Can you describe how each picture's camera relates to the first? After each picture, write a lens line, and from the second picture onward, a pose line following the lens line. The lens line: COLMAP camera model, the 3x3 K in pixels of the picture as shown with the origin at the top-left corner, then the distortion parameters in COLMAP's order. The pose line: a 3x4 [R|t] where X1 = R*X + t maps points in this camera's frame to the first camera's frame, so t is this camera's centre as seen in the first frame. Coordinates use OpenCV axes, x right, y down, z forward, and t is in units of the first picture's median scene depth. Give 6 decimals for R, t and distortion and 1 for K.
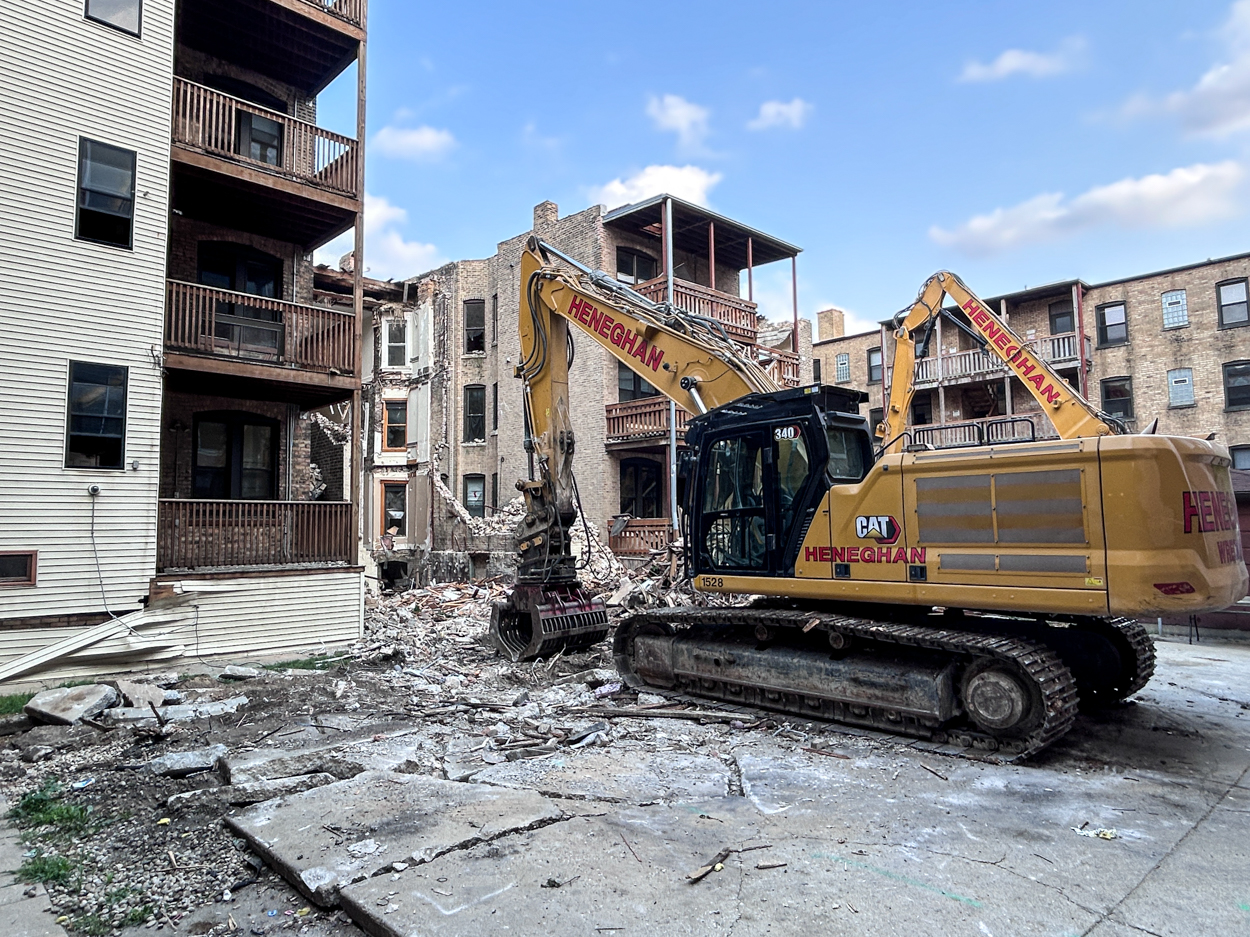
lens RADIAL K [[771.9, 0, 621.1], [0, 771.9, 465.1], [0, 0, 1]] dist [-0.003309, -0.000059]
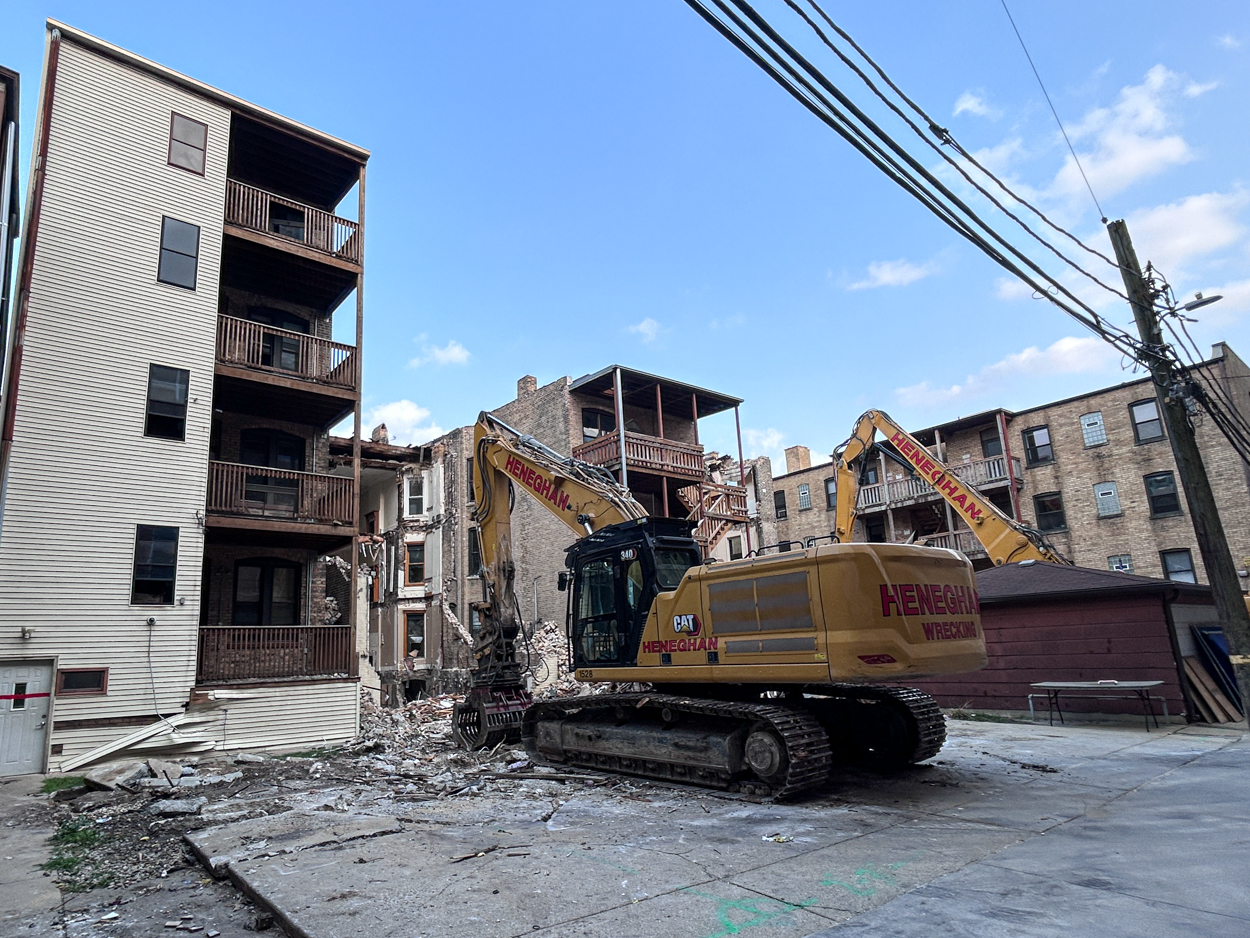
lens RADIAL K [[692.9, 0, 570.0], [0, 692.9, 516.2], [0, 0, 1]] dist [-0.002713, -0.001655]
pose [[0.993439, -0.049148, -0.103267, 0.132755], [0.037269, 0.992785, -0.113966, 0.013263], [0.108123, 0.109369, 0.988103, -0.096717]]
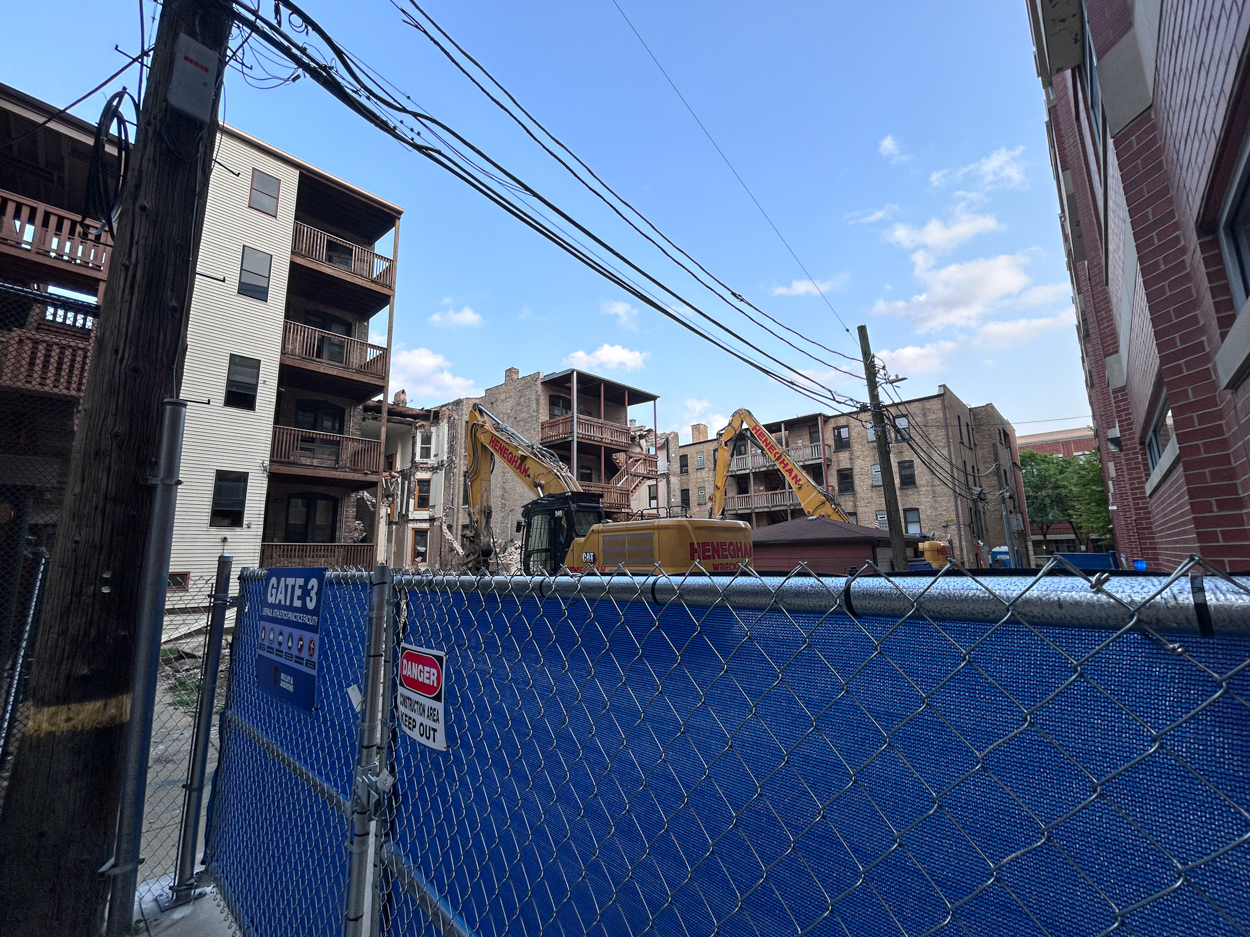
lens RADIAL K [[508.6, 0, 625.0], [0, 508.6, 468.5], [0, 0, 1]] dist [-0.001290, 0.000015]
pose [[0.998617, 0.005101, 0.052324, 0.177670], [-0.000372, 0.995944, -0.089980, -0.021217], [-0.052571, 0.089836, 0.994568, -0.236072]]
